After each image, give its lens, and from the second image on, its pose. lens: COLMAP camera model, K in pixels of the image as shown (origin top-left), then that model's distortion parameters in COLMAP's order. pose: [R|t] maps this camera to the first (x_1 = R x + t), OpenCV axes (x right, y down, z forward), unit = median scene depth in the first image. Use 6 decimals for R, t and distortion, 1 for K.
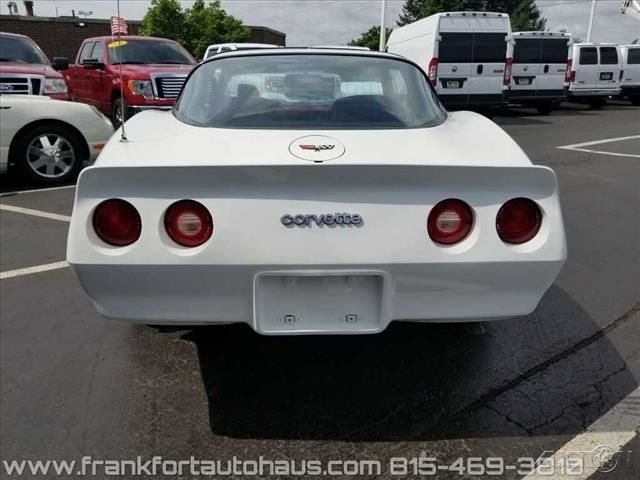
lens RADIAL K [[505.6, 0, 310.4], [0, 505.6, 242.4], [0, 0, 1]] dist [0.020033, -0.039267]
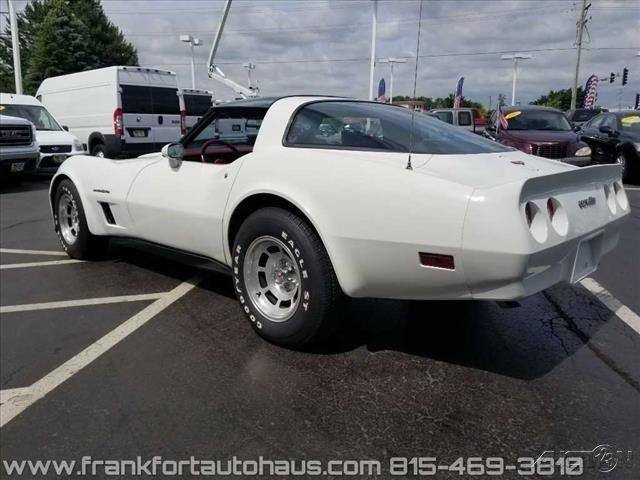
lens RADIAL K [[505.6, 0, 302.0], [0, 505.6, 230.2], [0, 0, 1]] dist [0.020033, -0.039267]
pose [[0.729086, -0.130212, 0.671922, -1.005954], [0.208996, 0.977201, -0.037404, -0.050929], [-0.651732, 0.167700, 0.739677, 0.246293]]
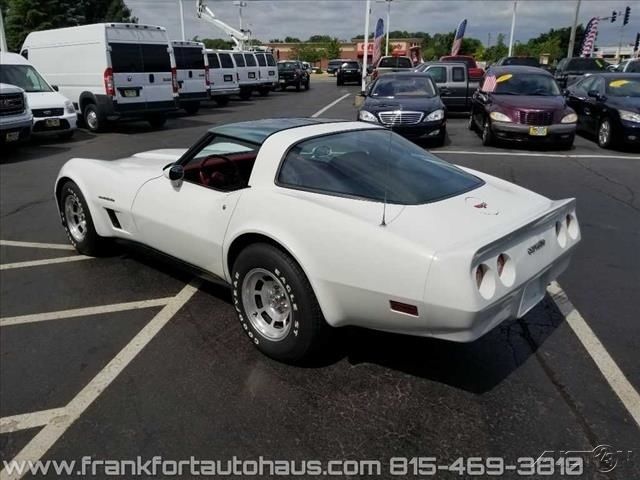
lens RADIAL K [[505.6, 0, 307.7], [0, 505.6, 233.6], [0, 0, 1]] dist [0.020033, -0.039267]
pose [[0.713679, -0.217692, 0.665787, -1.059484], [0.213043, 0.972912, 0.089744, -0.256294], [-0.667289, 0.077793, 0.740725, 0.104119]]
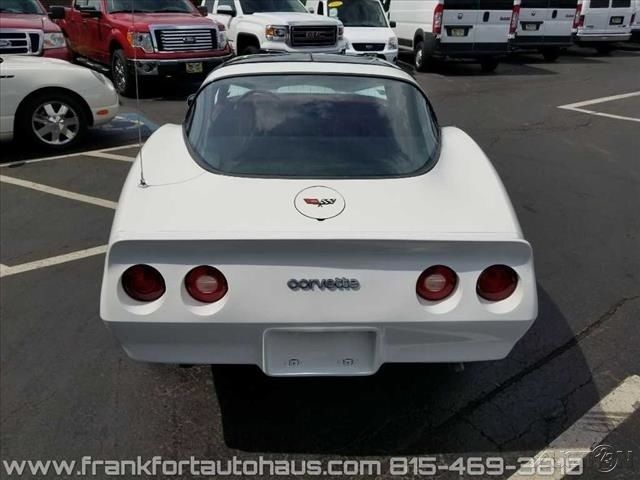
lens RADIAL K [[505.6, 0, 309.3], [0, 505.6, 231.9], [0, 0, 1]] dist [0.020033, -0.039267]
pose [[0.999933, 0.011564, 0.000510, -0.006475], [-0.011550, 0.993883, 0.109831, -0.167977], [0.000763, -0.109830, 0.993950, -0.070198]]
